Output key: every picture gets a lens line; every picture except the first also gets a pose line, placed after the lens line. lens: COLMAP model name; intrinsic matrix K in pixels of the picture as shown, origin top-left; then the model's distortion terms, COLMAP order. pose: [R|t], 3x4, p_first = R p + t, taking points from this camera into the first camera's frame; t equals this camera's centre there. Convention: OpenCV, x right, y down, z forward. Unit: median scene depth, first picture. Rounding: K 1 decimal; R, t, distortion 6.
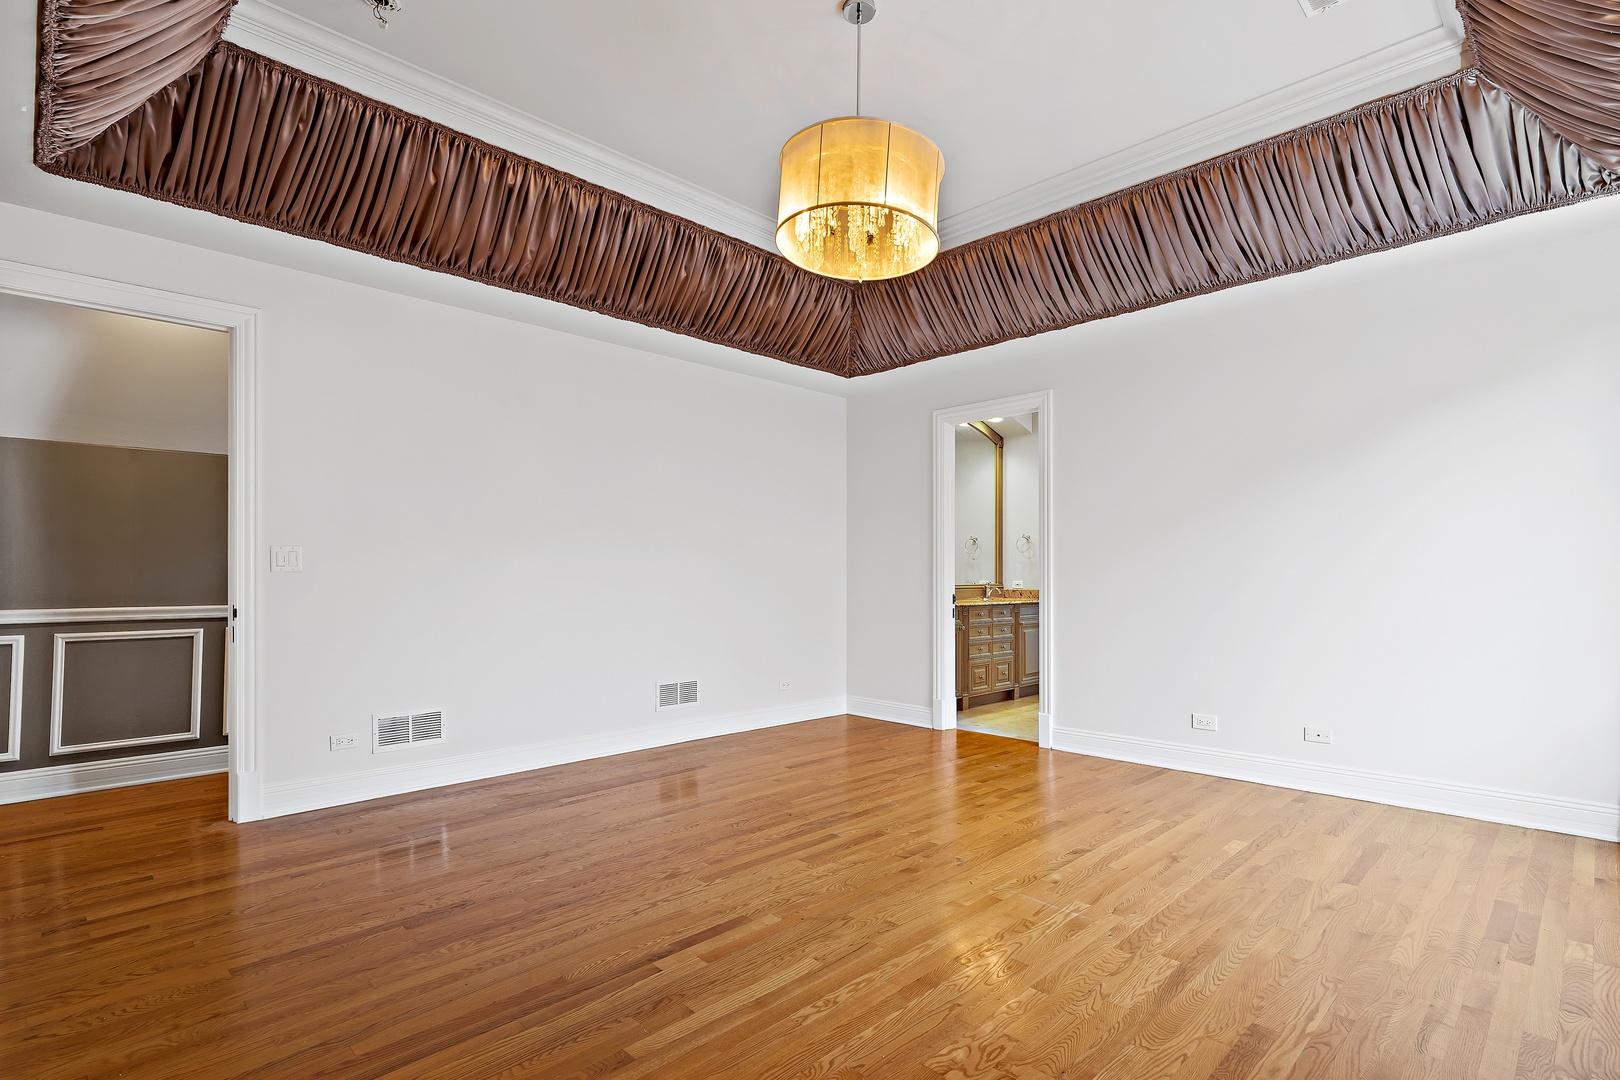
lens RADIAL K [[805.8, 0, 810.0], [0, 805.8, 540.0], [0, 0, 1]] dist [-0.000694, -0.000166]
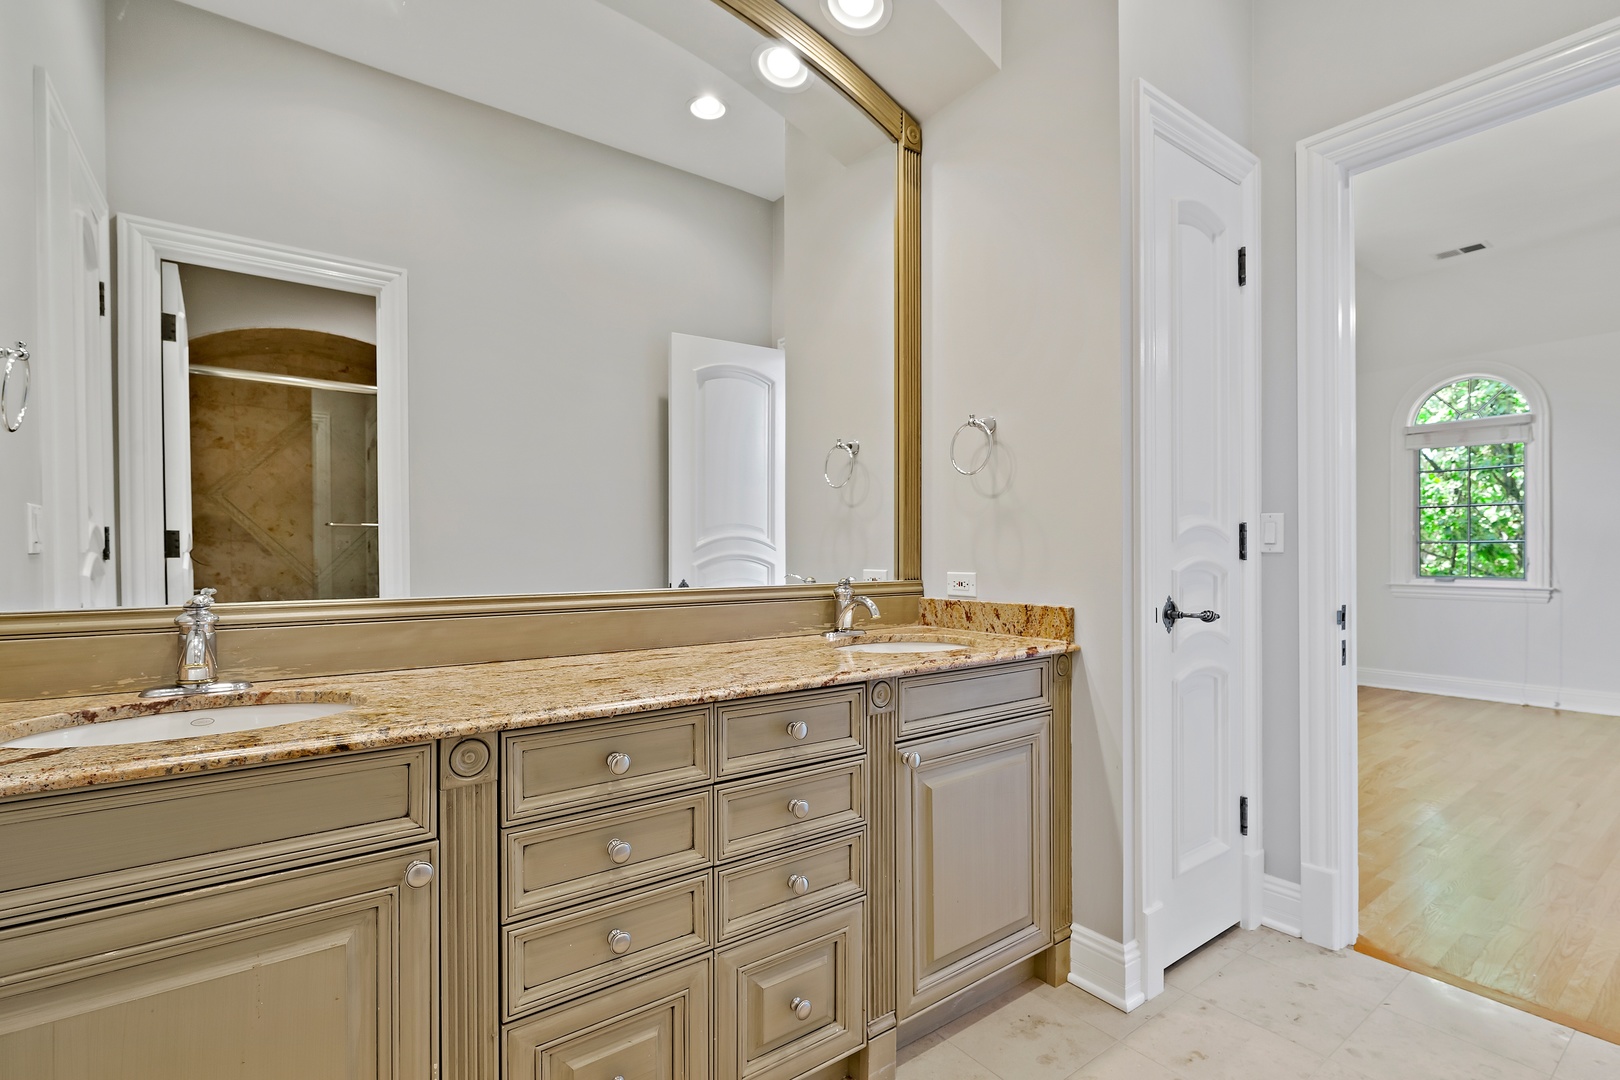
lens RADIAL K [[754.7, 0, 810.0], [0, 754.7, 540.0], [0, 0, 1]] dist [0.000016, 0.000016]
pose [[0.987199, -0.011270, -0.159096, 0.248643], [0.014098, 0.999762, 0.016655, 0.033449], [0.158871, -0.018684, 0.987123, 0.716106]]
